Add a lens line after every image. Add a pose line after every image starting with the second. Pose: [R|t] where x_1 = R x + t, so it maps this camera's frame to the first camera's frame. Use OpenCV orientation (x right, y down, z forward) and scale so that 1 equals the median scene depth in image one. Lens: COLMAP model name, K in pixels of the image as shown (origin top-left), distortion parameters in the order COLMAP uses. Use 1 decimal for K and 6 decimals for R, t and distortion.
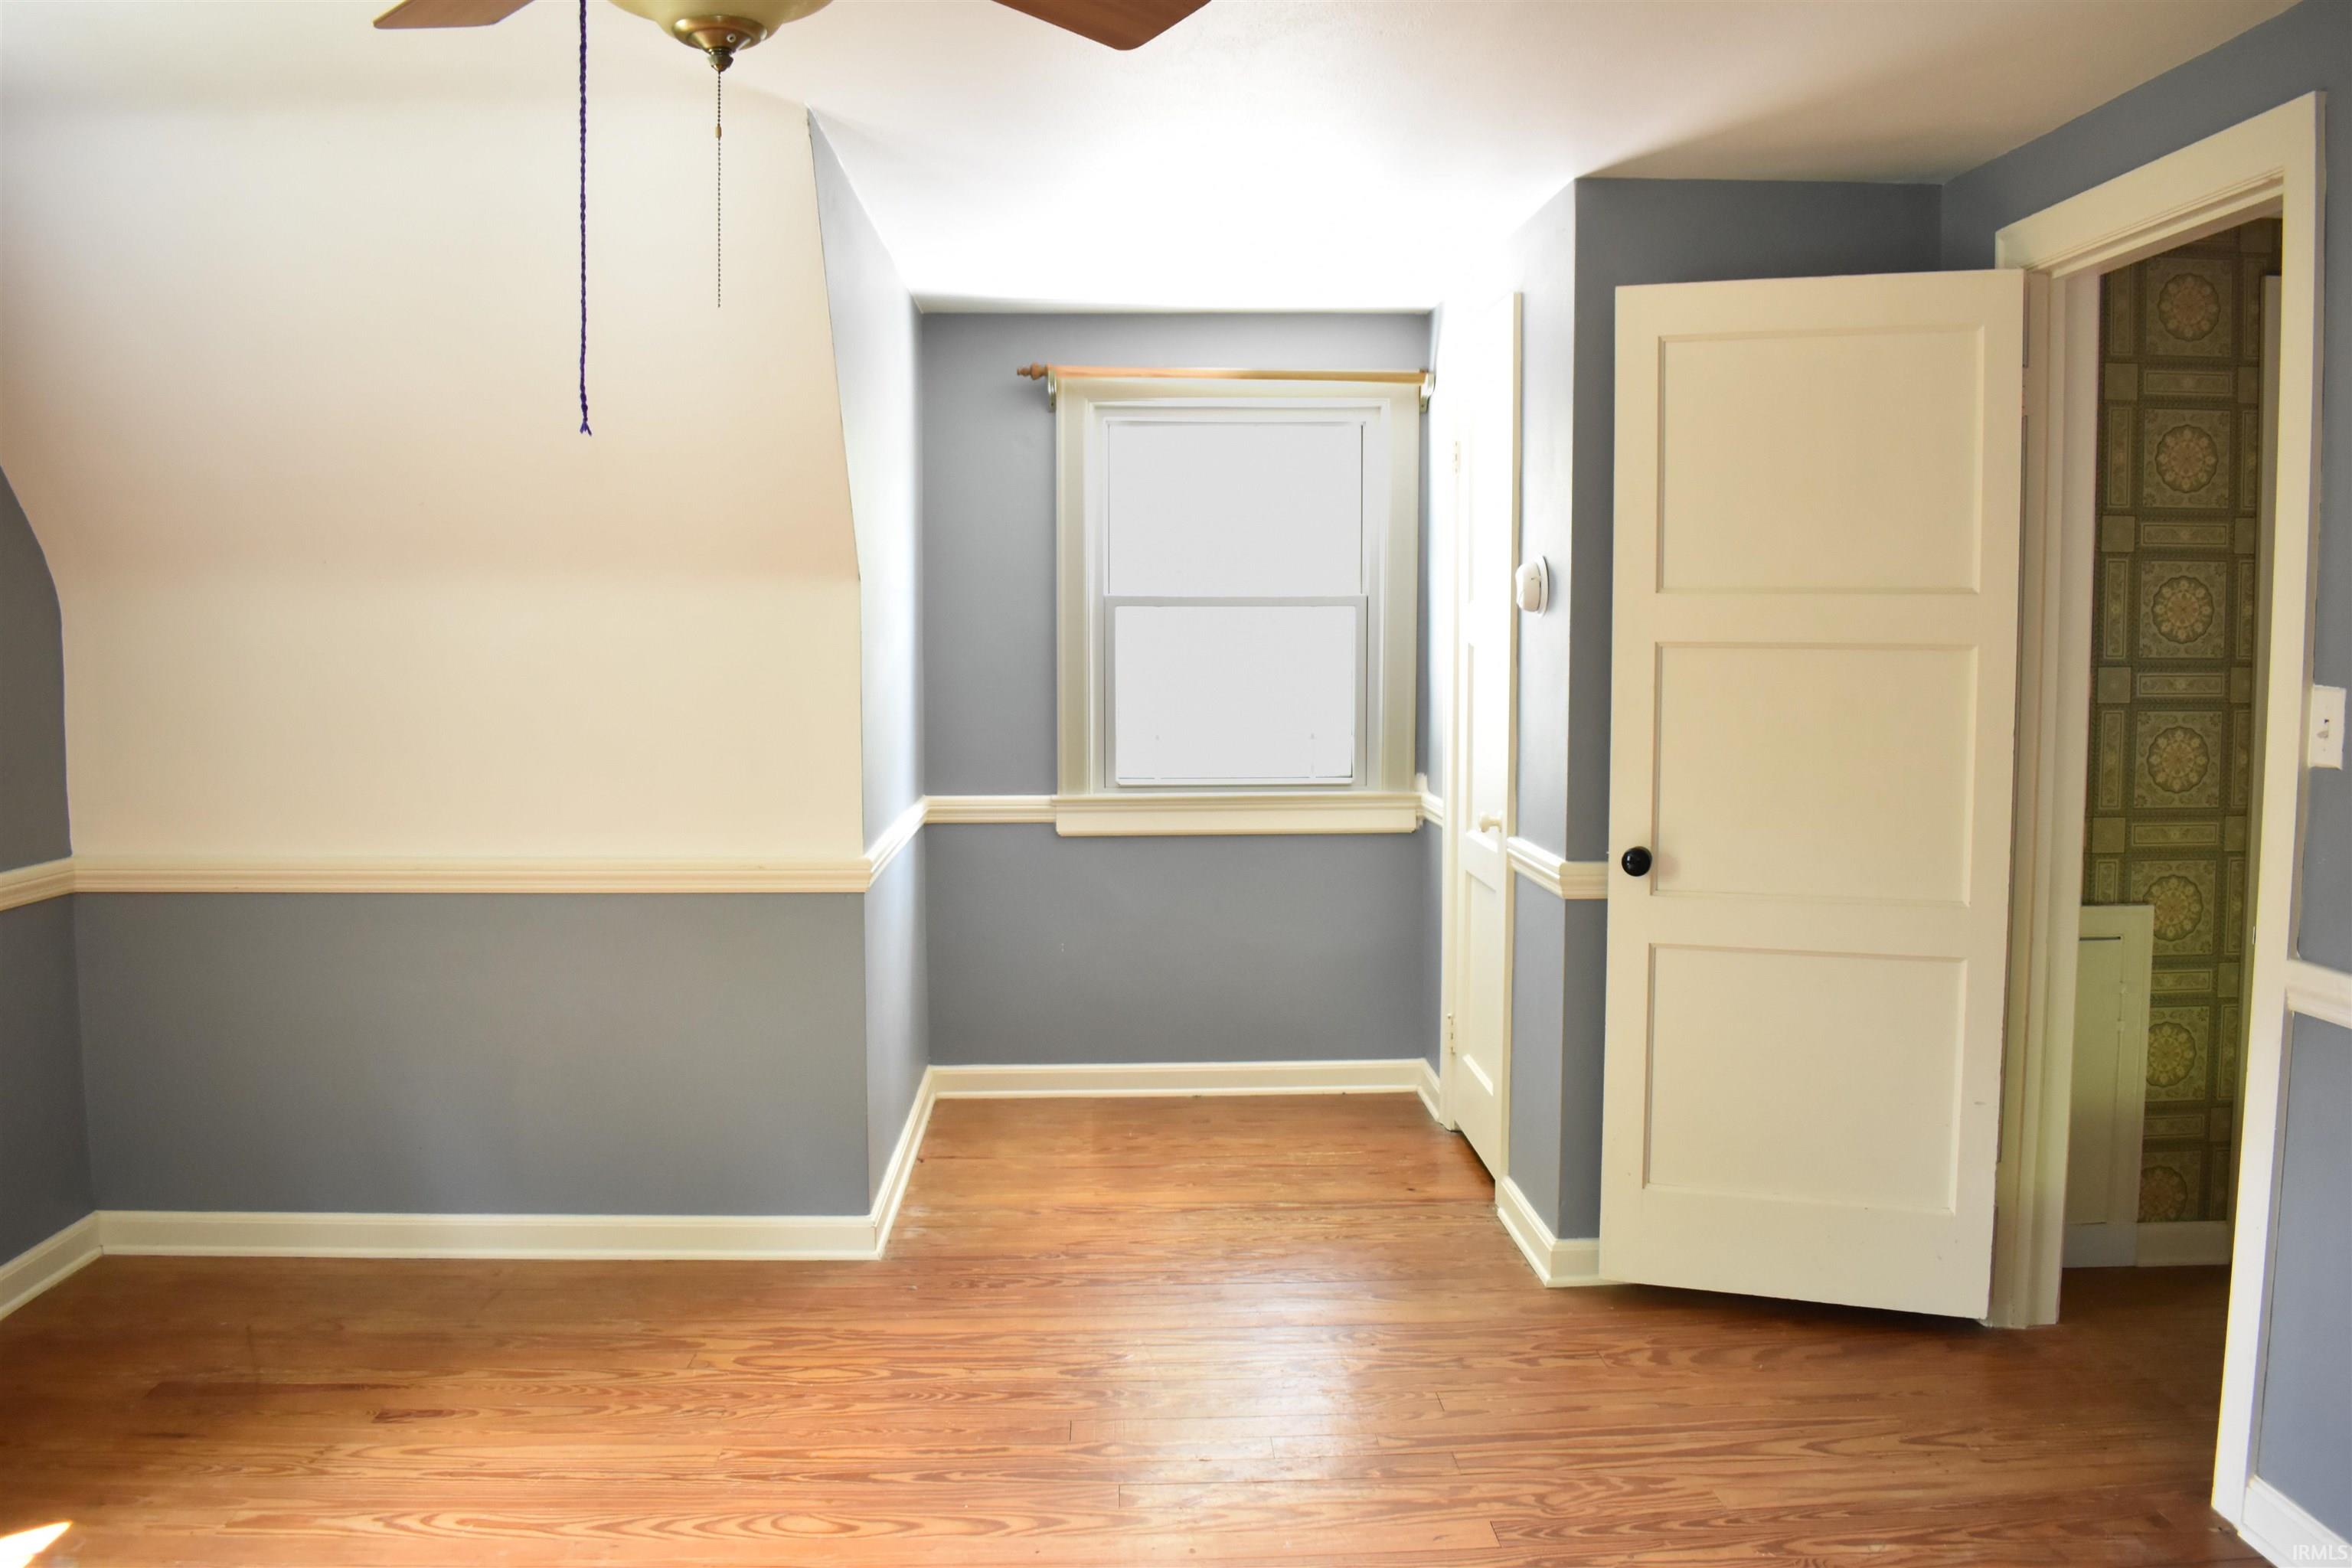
lens RADIAL K [[1839.2, 0, 1176.0], [0, 1839.2, 784.0], [0, 0, 1]] dist [-0.090851, 0.010709]
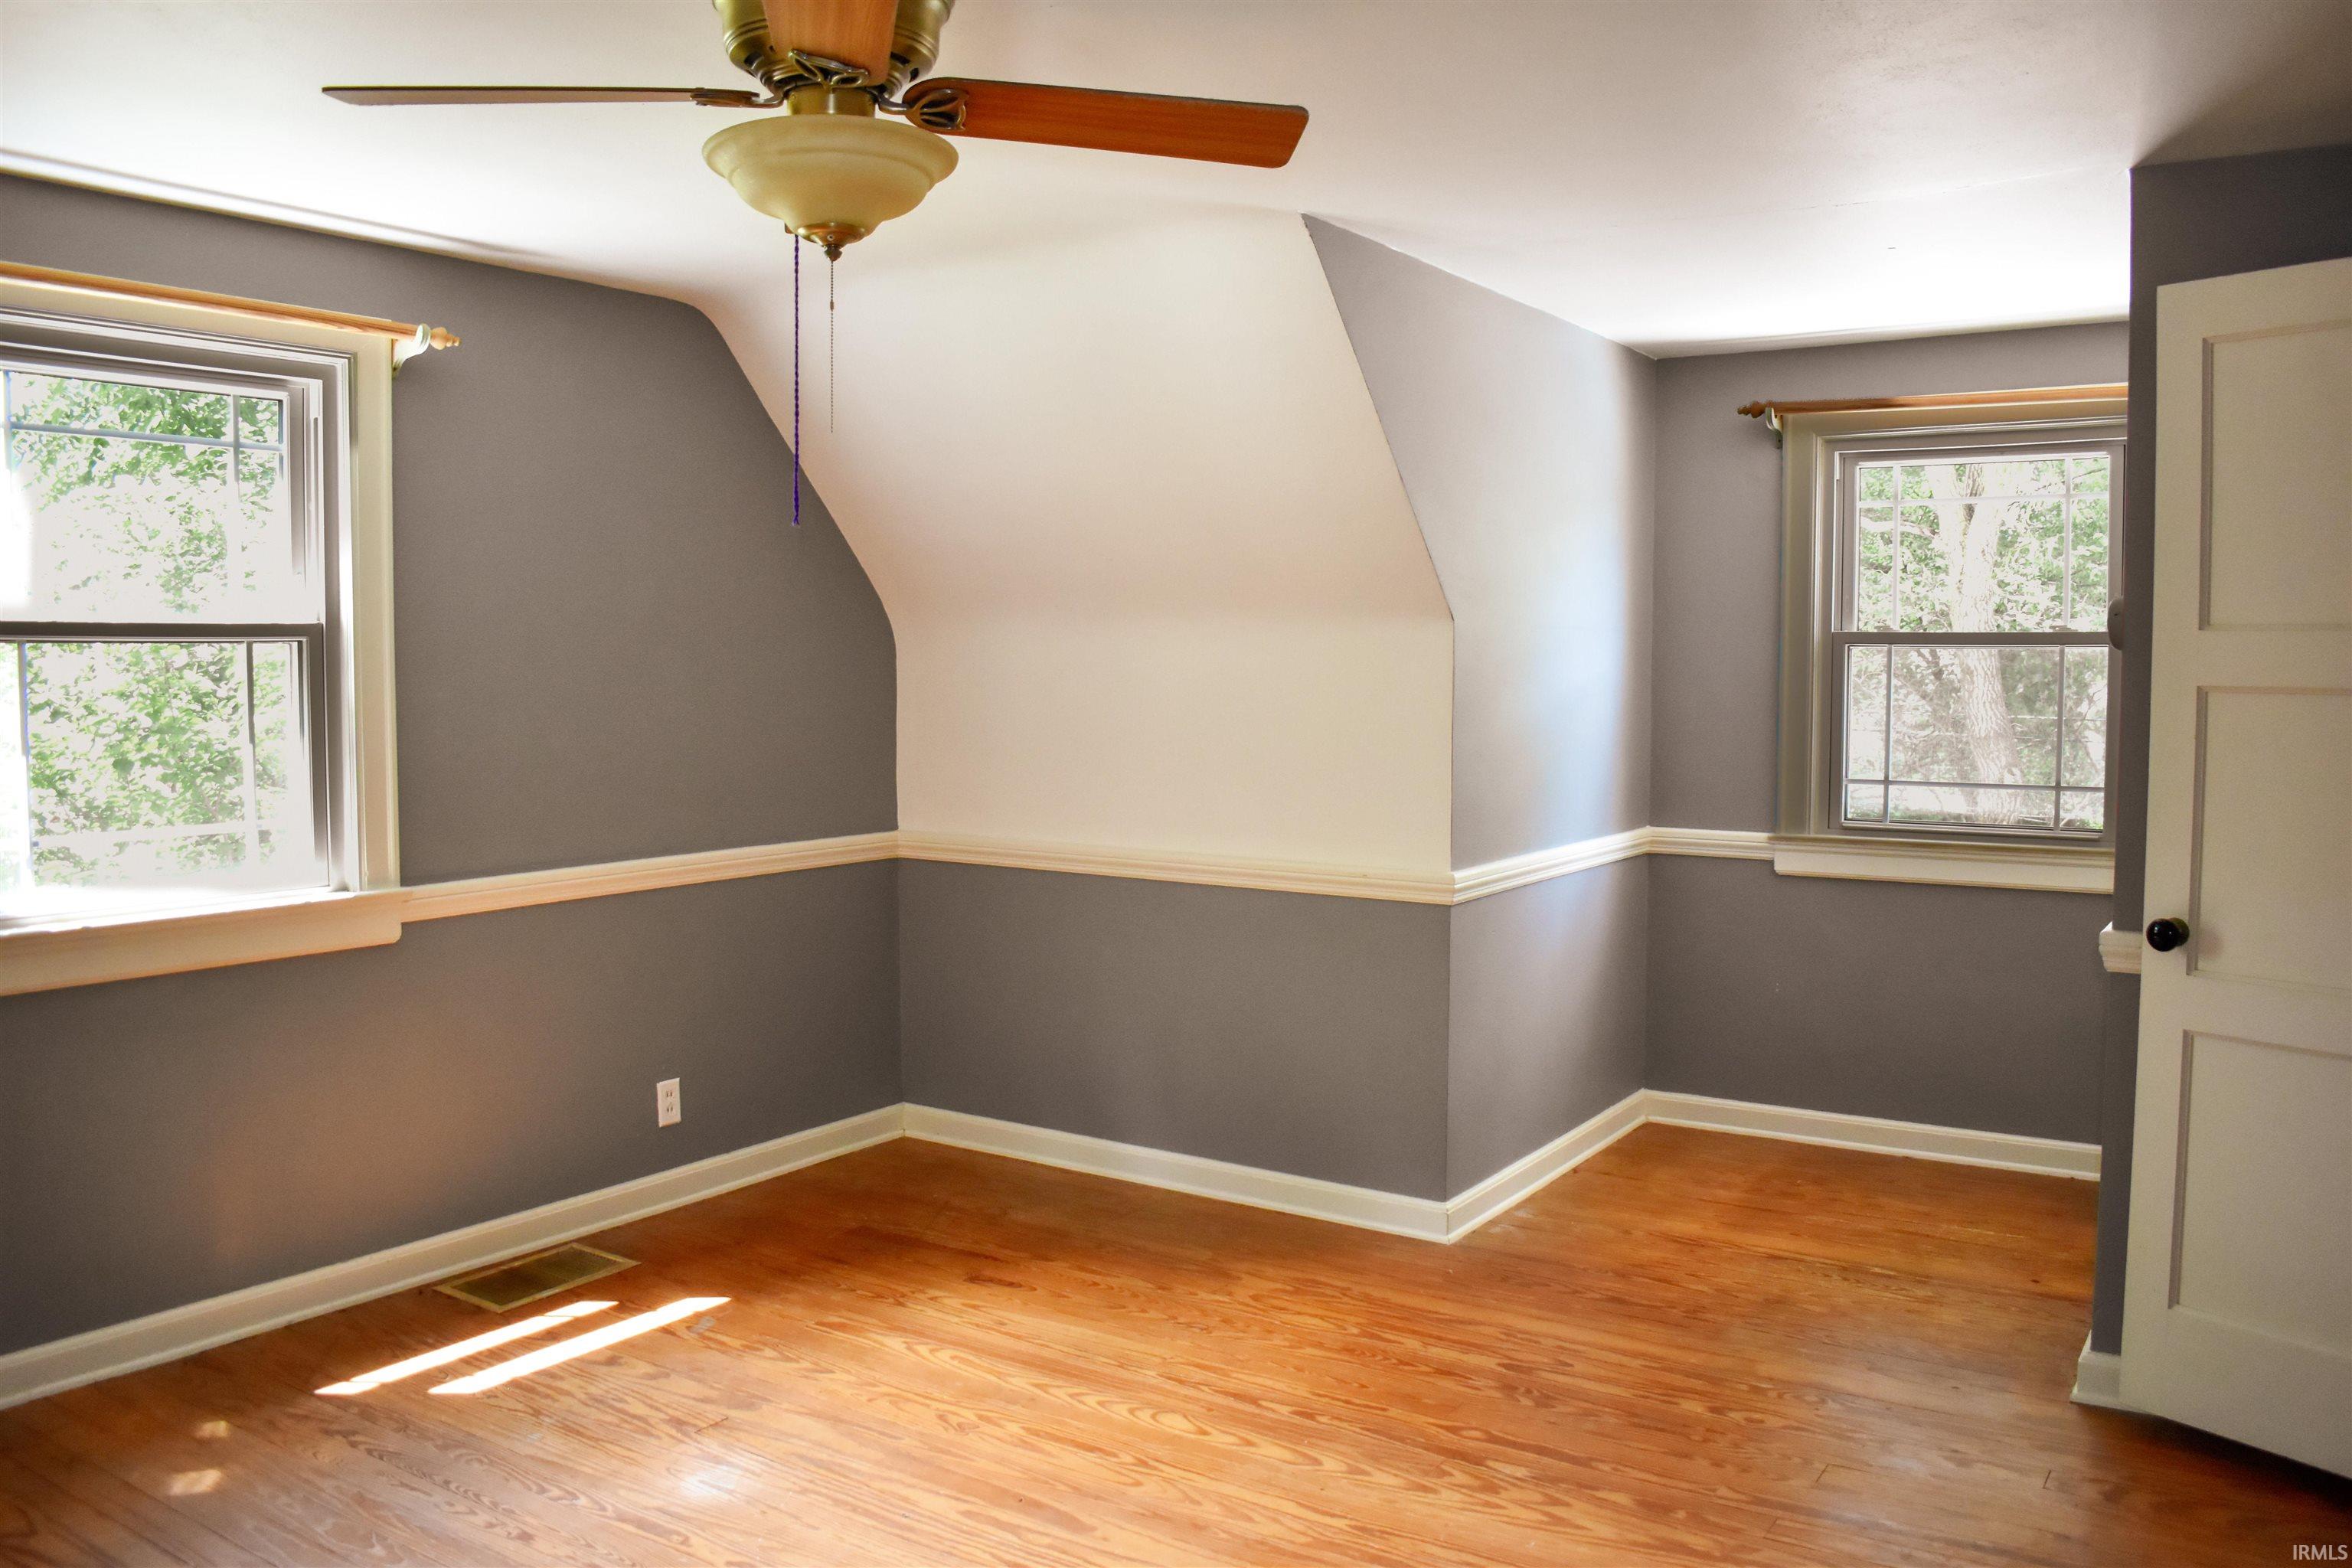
lens RADIAL K [[1839.2, 0, 1176.0], [0, 1839.2, 784.0], [0, 0, 1]] dist [-0.090851, 0.010709]
pose [[0.806557, 0.042725, -0.589611, 0.370242], [-0.053036, 0.998593, -0.000190, -0.004554], [0.588773, 0.031424, 0.807687, 0.020318]]
